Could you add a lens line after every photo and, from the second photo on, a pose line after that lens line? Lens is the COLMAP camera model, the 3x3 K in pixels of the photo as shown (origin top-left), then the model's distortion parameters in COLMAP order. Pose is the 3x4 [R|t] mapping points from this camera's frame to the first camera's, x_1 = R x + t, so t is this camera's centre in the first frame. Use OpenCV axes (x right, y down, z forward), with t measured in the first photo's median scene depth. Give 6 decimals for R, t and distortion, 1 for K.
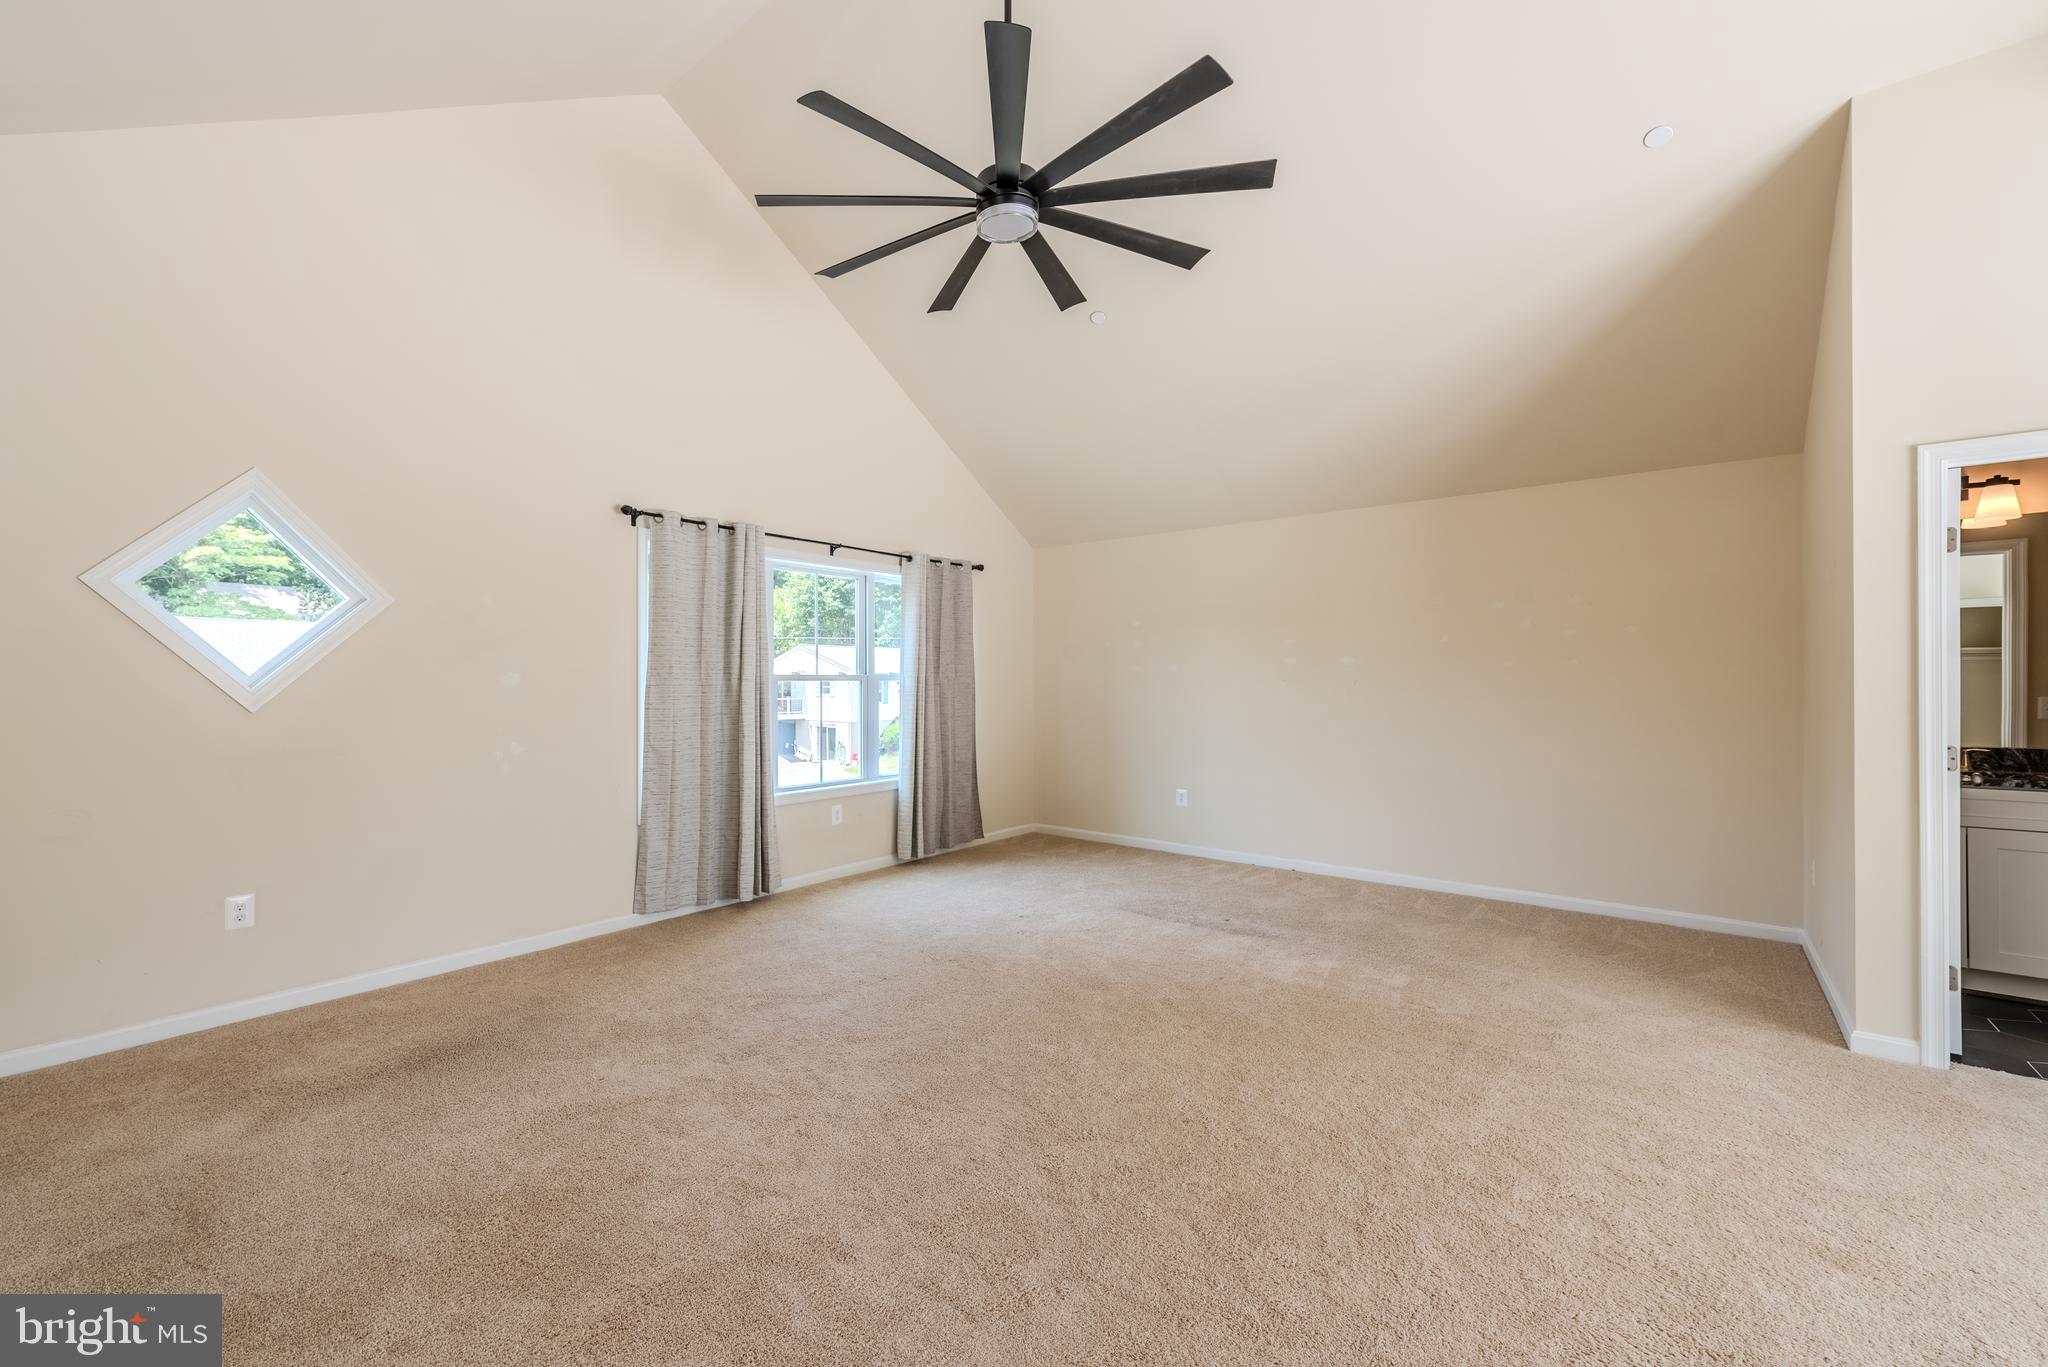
lens RADIAL K [[821.5, 0, 1024.0], [0, 821.5, 683.5], [0, 0, 1]] dist [-0.014263, -0.000109]
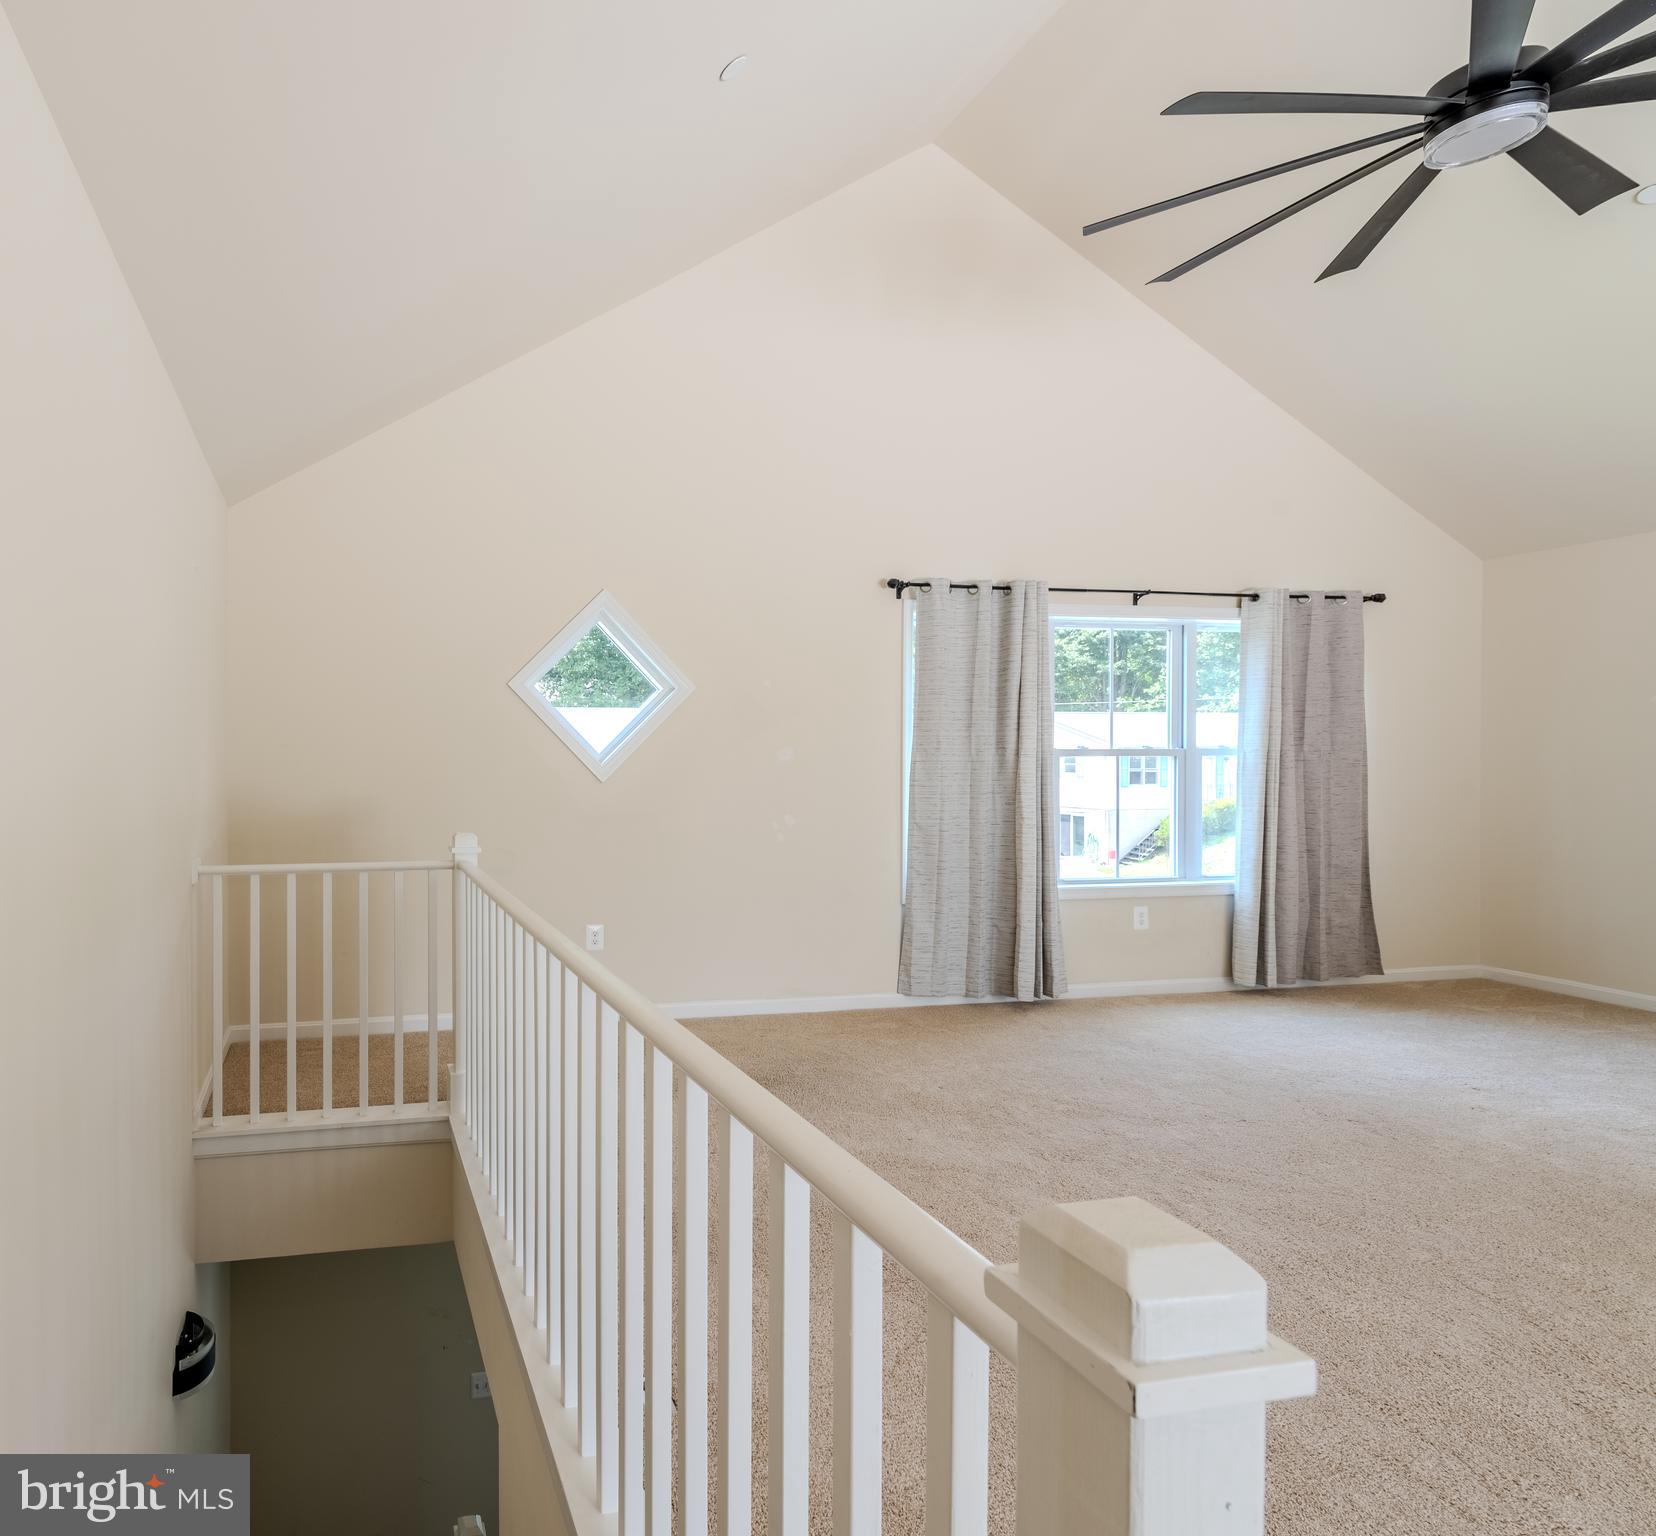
lens RADIAL K [[762.8, 0, 828.0], [0, 762.8, 764.8], [0, 0, 1]] dist [-0.008532, 0.000046]
pose [[0.716396, 0.006326, -0.697665, 0.078401], [-0.000271, 0.999961, 0.008789, -0.001331], [0.697694, -0.006107, 0.716370, 0.224649]]
